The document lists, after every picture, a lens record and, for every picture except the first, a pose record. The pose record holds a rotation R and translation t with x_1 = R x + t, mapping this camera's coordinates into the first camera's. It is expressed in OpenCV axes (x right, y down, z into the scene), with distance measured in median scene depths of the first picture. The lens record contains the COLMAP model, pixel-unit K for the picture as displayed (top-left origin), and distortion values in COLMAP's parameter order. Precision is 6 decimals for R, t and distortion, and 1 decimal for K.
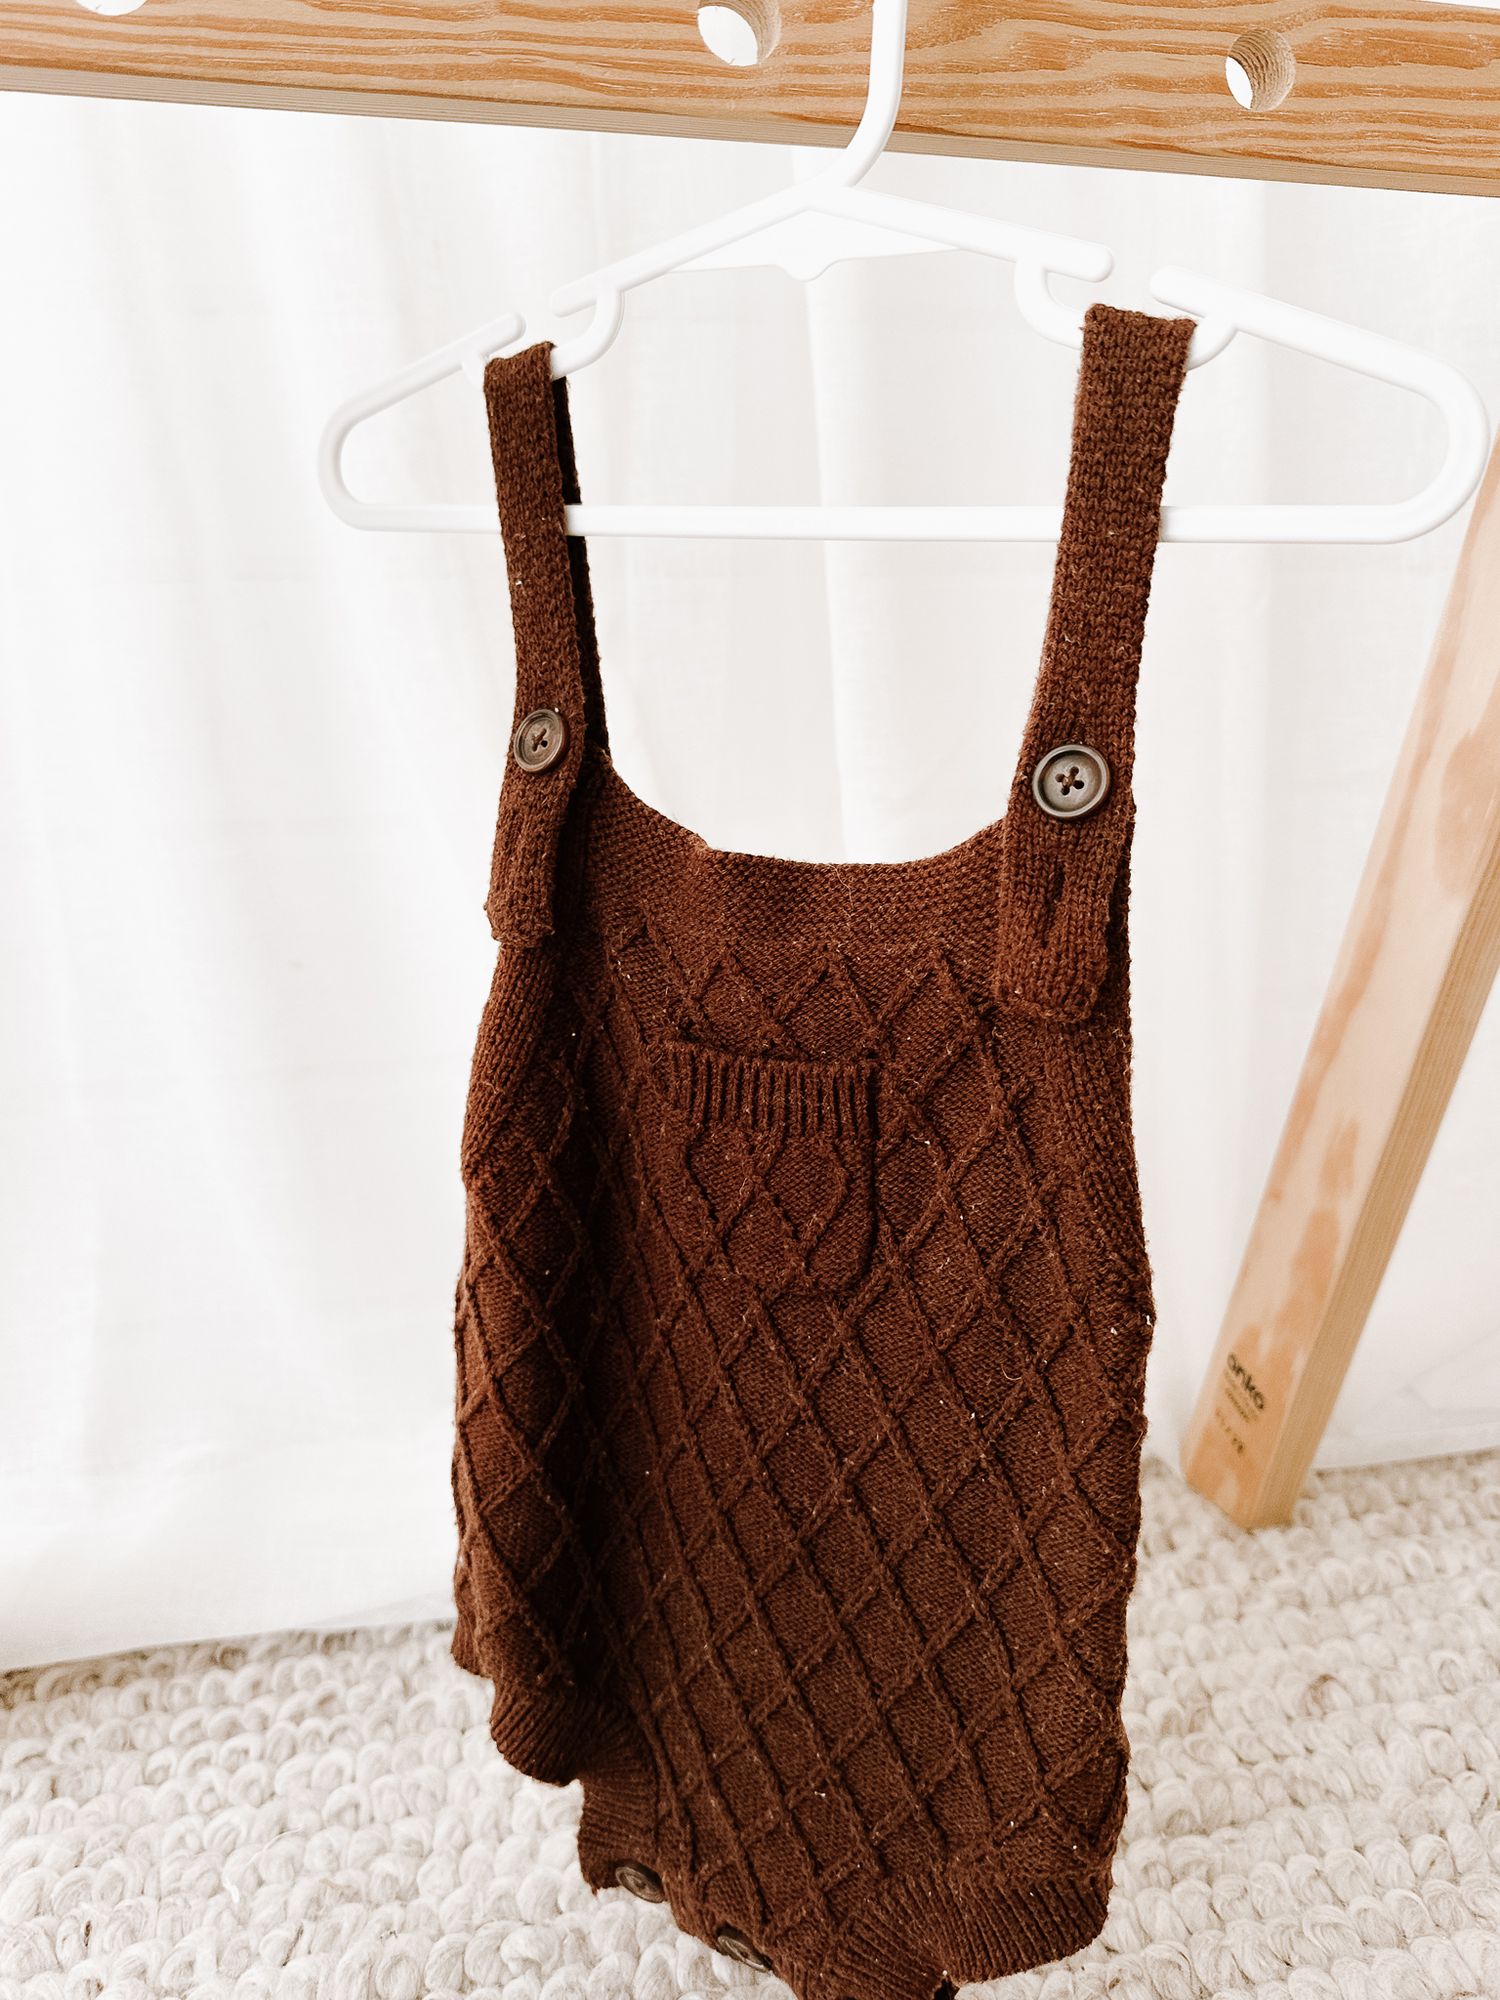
lens RADIAL K [[1594.9, 0, 763.4], [0, 1594.9, 967.7], [0, 0, 1]] dist [-0.058192, 0.055946]
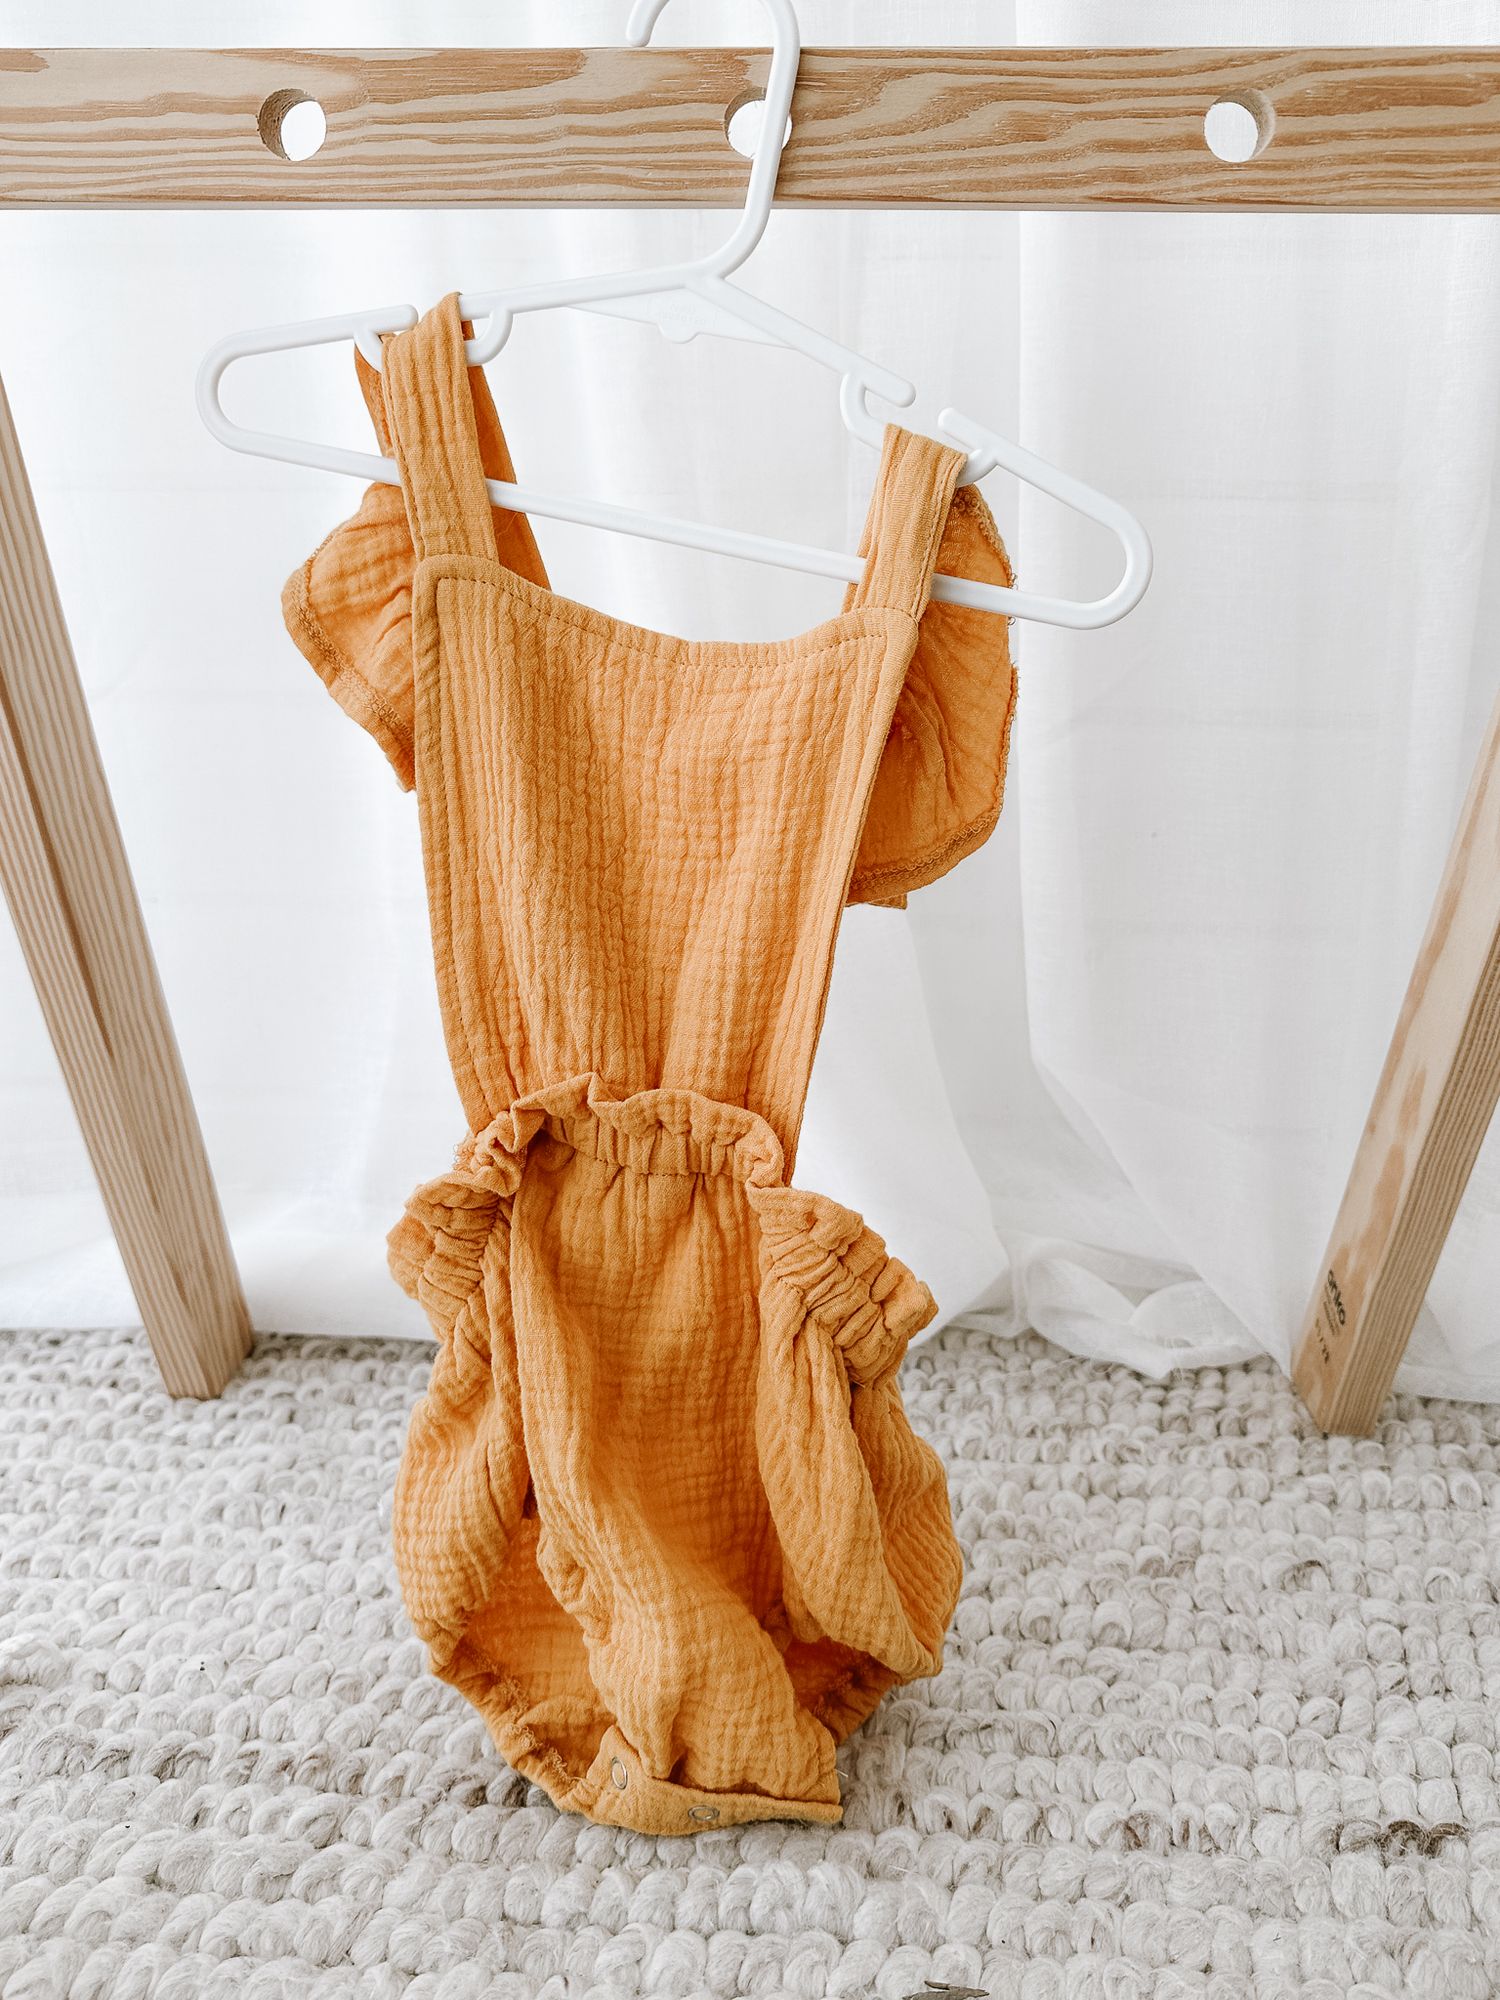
lens RADIAL K [[1646.7, 0, 740.1], [0, 1646.7, 951.5], [0, 0, 1]] dist [-0.076218, 0.087305]
pose [[0.944658, 0.118452, -0.305925, 0.325130], [-0.091390, 0.990642, 0.101370, -0.058195], [0.315070, -0.067802, 0.946644, -0.198495]]
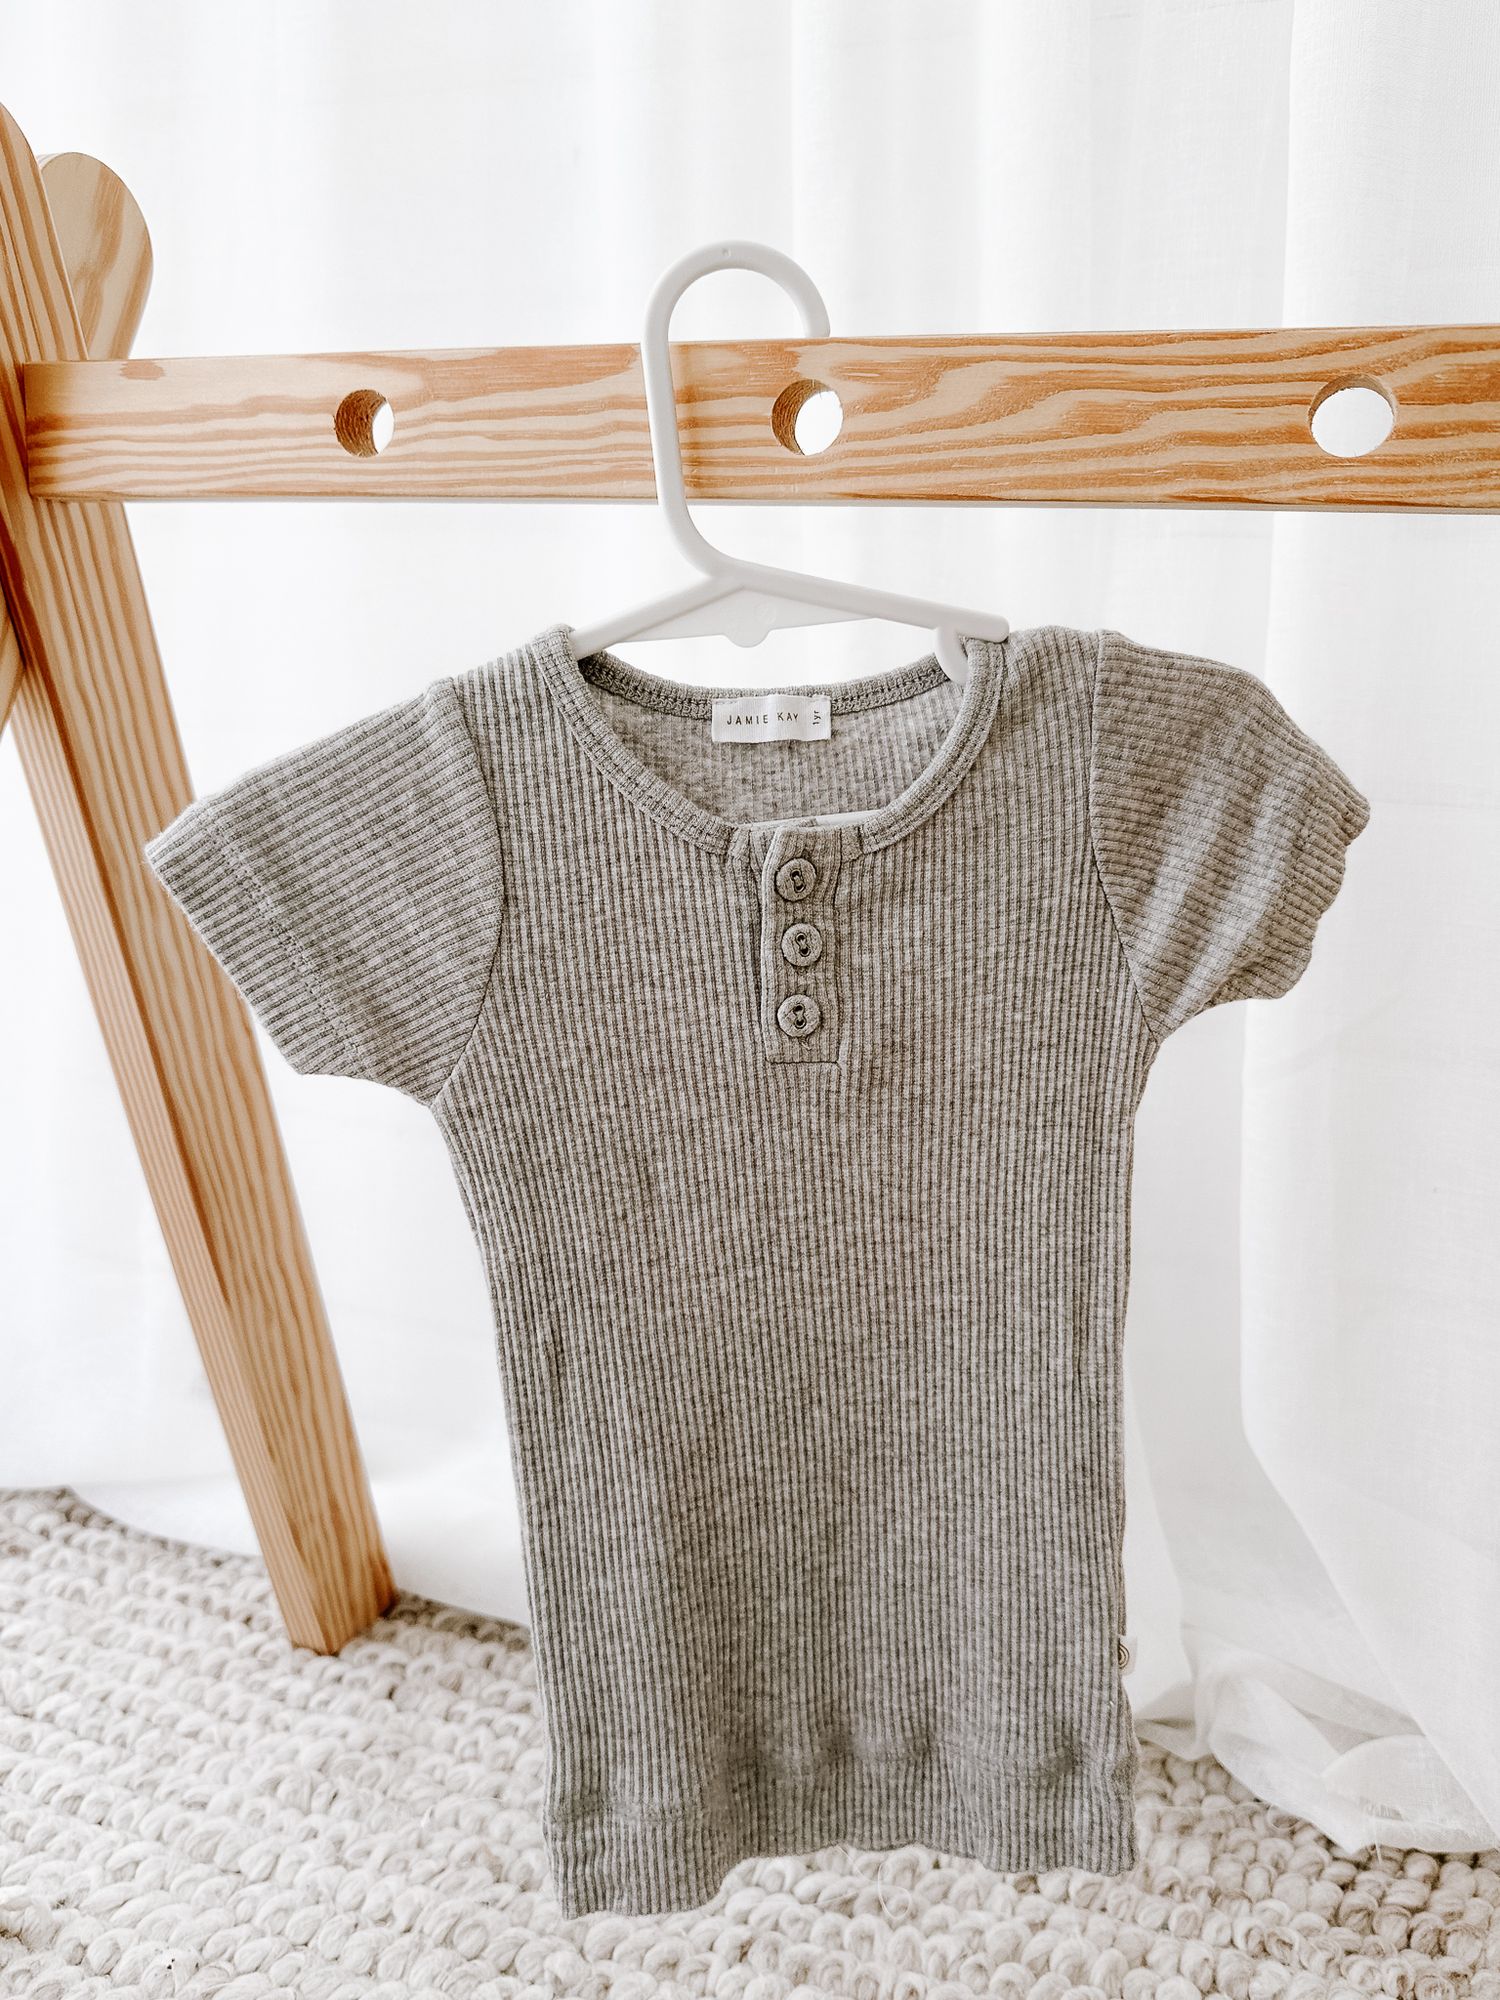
lens RADIAL K [[1647.8, 0, 762.7], [0, 1647.8, 1014.5], [0, 0, 1]] dist [-0.078475, 0.078129]
pose [[0.807798, 0.168552, -0.564848, 0.515856], [-0.176439, 0.983452, 0.041135, -0.158859], [0.562434, 0.066433, 0.824169, 0.021718]]
